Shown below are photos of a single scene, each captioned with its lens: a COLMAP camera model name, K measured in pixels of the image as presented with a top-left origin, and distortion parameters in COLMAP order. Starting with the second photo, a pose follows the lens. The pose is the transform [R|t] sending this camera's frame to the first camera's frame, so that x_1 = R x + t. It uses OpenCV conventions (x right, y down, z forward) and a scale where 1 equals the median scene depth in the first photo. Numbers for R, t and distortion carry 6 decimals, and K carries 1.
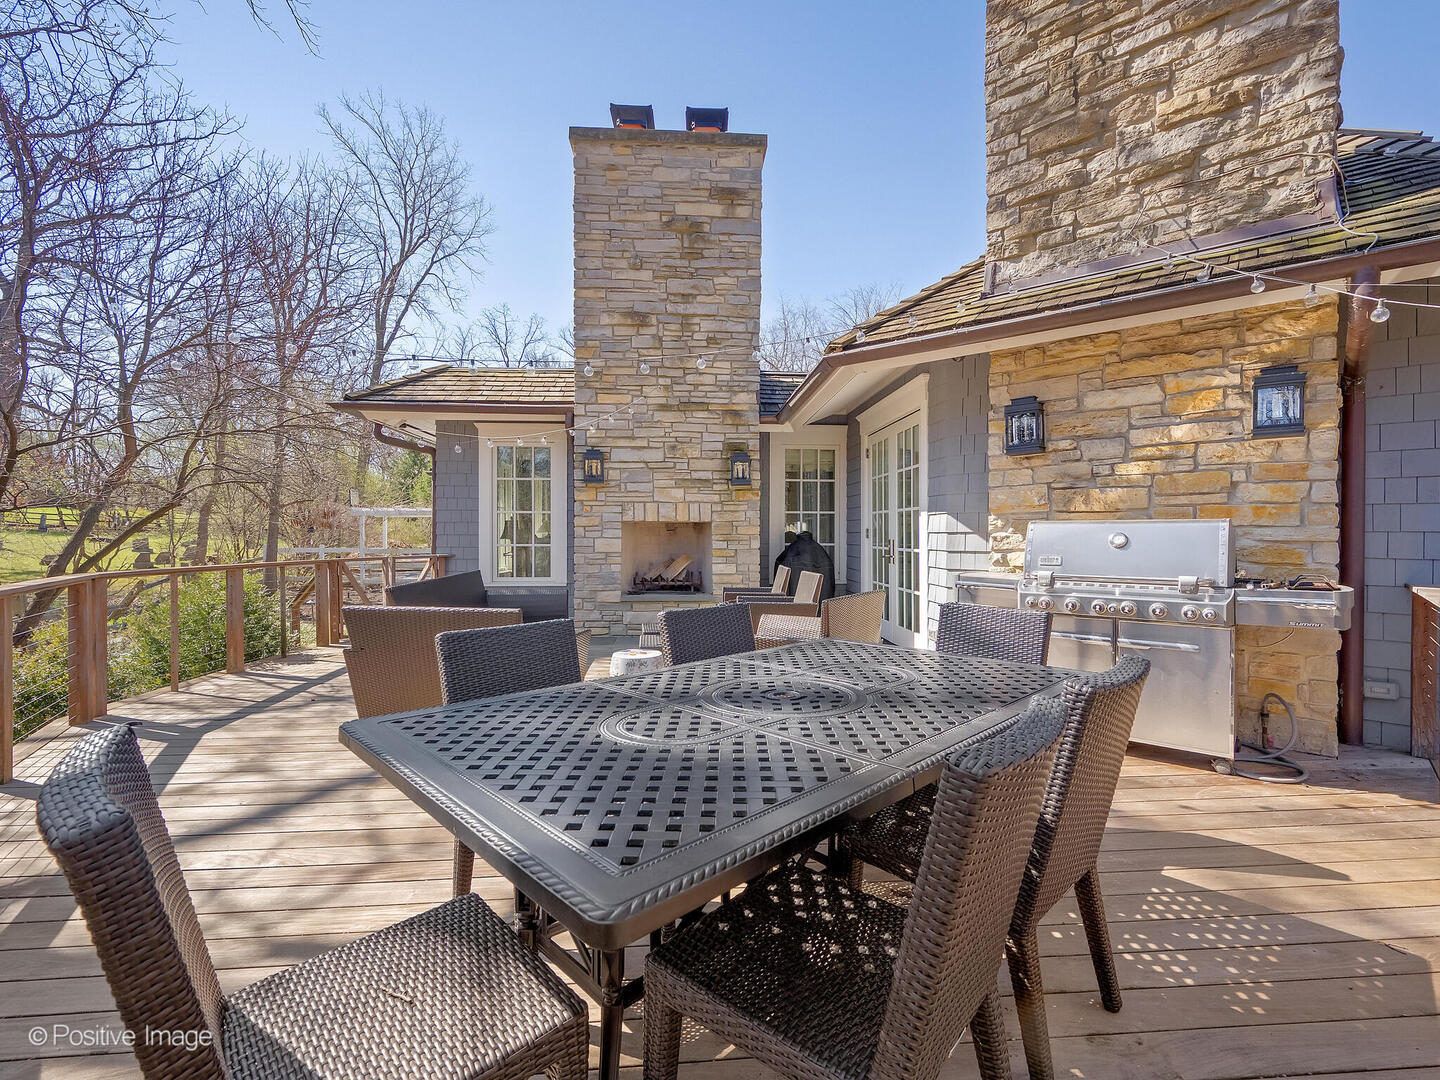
lens RADIAL K [[674.4, 0, 727.6], [0, 674.4, 541.1], [0, 0, 1]] dist [-0.003407, 0.001764]
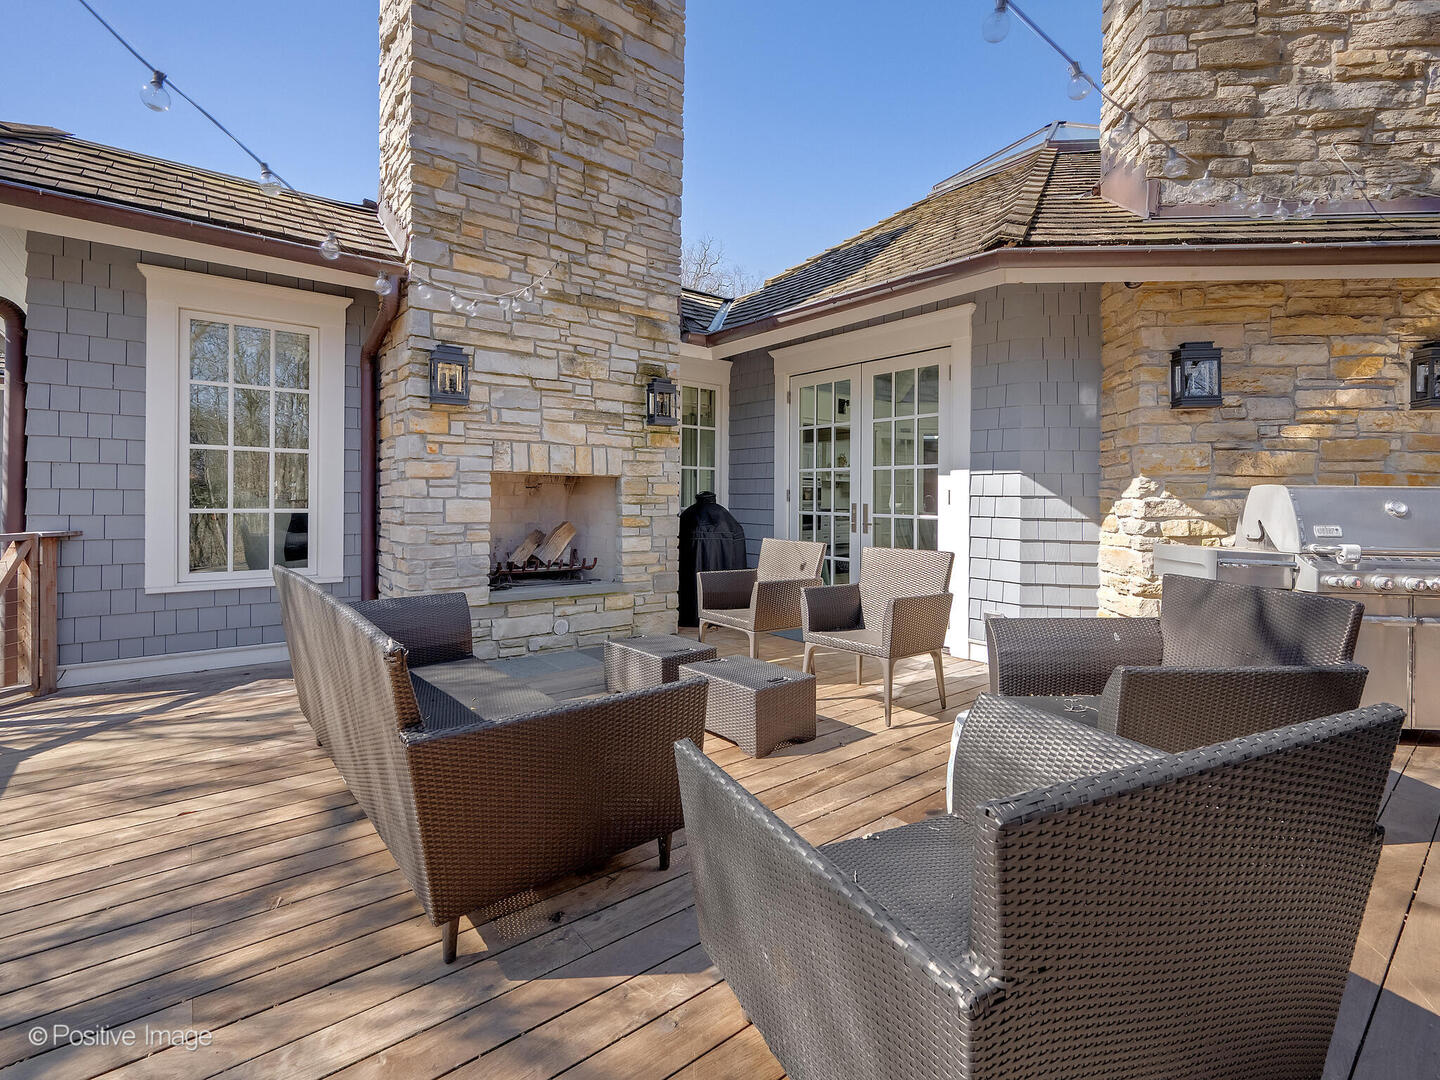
lens RADIAL K [[674.4, 0, 709.8], [0, 674.4, 503.4], [0, 0, 1]] dist [-0.003407, 0.001764]
pose [[0.819606, 0.003507, 0.572917, -0.566922], [-0.004999, 0.999987, 0.001031, -0.003358], [-0.572906, -0.003710, 0.819613, 0.643557]]
